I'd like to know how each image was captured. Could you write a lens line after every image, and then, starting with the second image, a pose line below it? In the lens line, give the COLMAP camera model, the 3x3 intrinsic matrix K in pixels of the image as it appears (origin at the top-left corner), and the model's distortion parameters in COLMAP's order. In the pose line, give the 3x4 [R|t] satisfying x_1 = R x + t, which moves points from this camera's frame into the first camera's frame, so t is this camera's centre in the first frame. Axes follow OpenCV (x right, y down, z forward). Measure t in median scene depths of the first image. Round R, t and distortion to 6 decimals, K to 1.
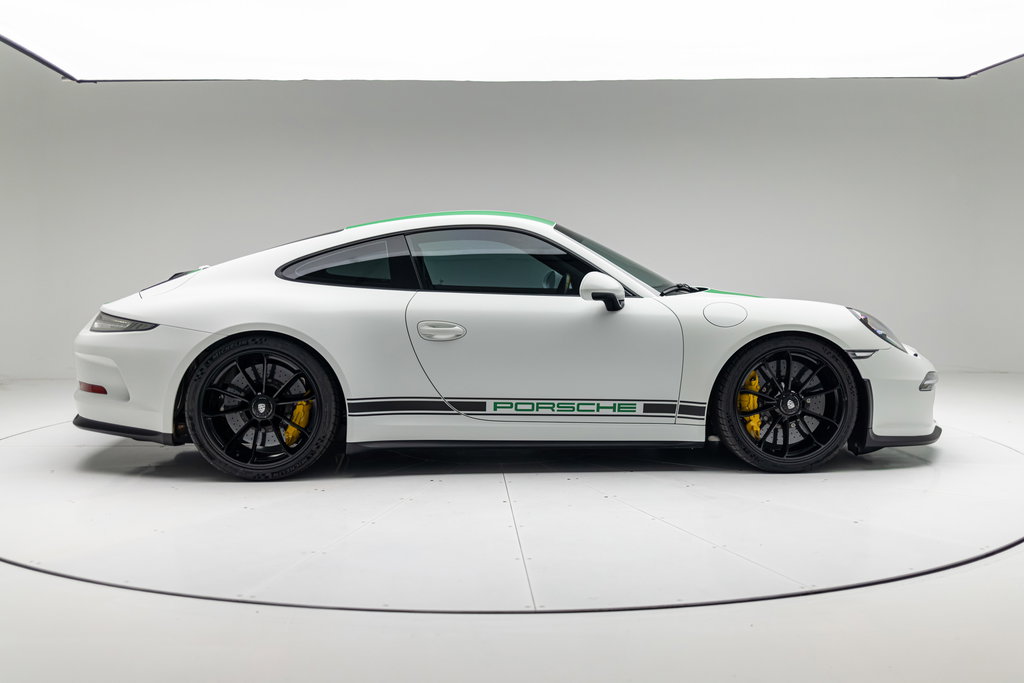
lens RADIAL K [[1047.4, 0, 515.3], [0, 1047.4, 340.0], [0, 0, 1]] dist [0.012639, 0.000000]
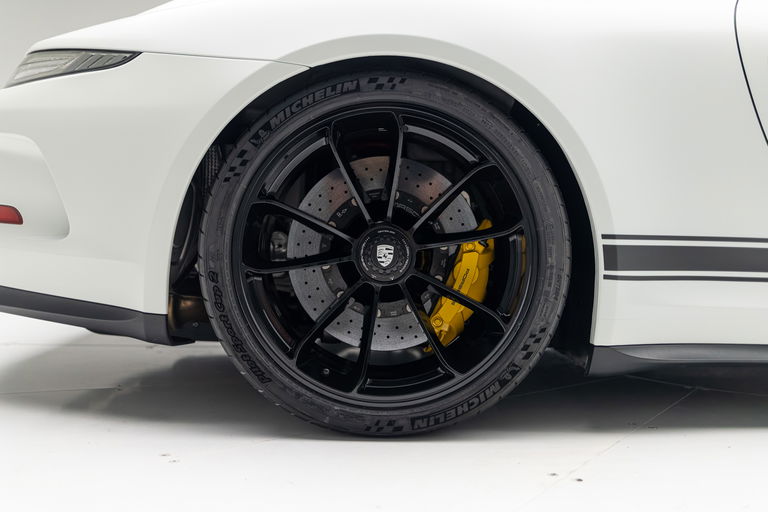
lens RADIAL K [[785.5, 0, 381.6], [0, 785.5, 255.1], [0, 0, 1]] dist [0.012639, 0.000000]
pose [[0.998372, 0.012670, -0.055621, -0.226789], [-0.013715, 0.999736, -0.018448, 0.070402], [0.055373, 0.019181, 0.998282, 0.698320]]
